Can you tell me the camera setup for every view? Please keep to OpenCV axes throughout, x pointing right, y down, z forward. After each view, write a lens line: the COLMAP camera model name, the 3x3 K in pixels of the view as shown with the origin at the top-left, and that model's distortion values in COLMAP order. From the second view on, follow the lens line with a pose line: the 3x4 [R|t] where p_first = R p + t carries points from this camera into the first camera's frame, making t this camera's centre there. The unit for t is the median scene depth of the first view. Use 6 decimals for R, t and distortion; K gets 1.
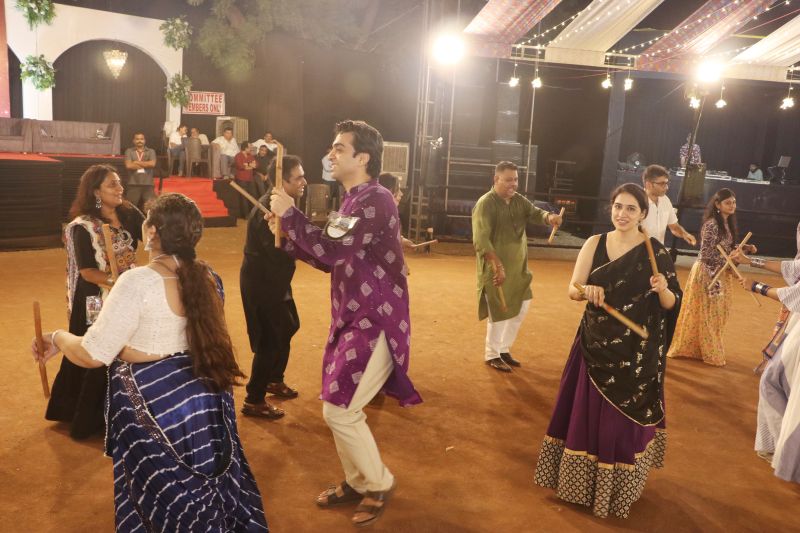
lens RADIAL K [[657.1, 0, 400.0], [0, 657.1, 266.5], [0, 0, 1]] dist [-0.186130, 0.161653]
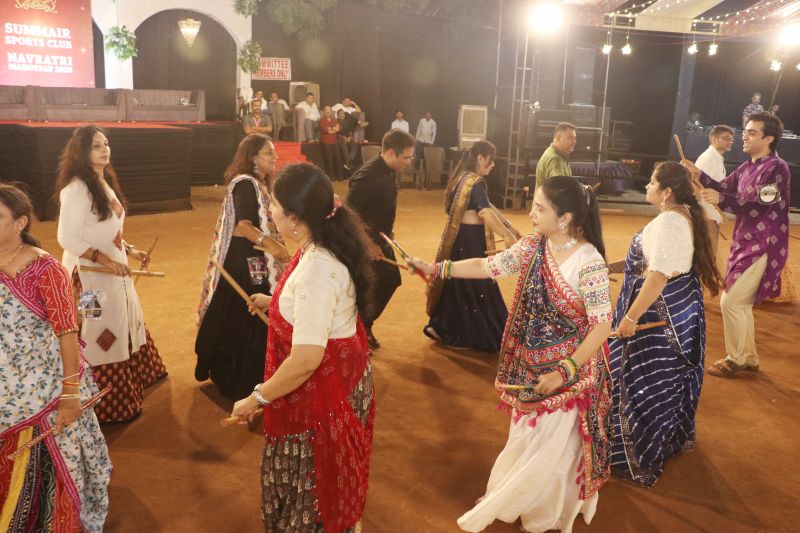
lens RADIAL K [[657.1, 0, 400.0], [0, 657.1, 266.5], [0, 0, 1]] dist [-0.186130, 0.161653]
pose [[0.999629, -0.013378, -0.023741, -0.102863], [0.014791, 0.998065, 0.060387, 0.003130], [0.022887, -0.060716, 0.997893, -0.055928]]
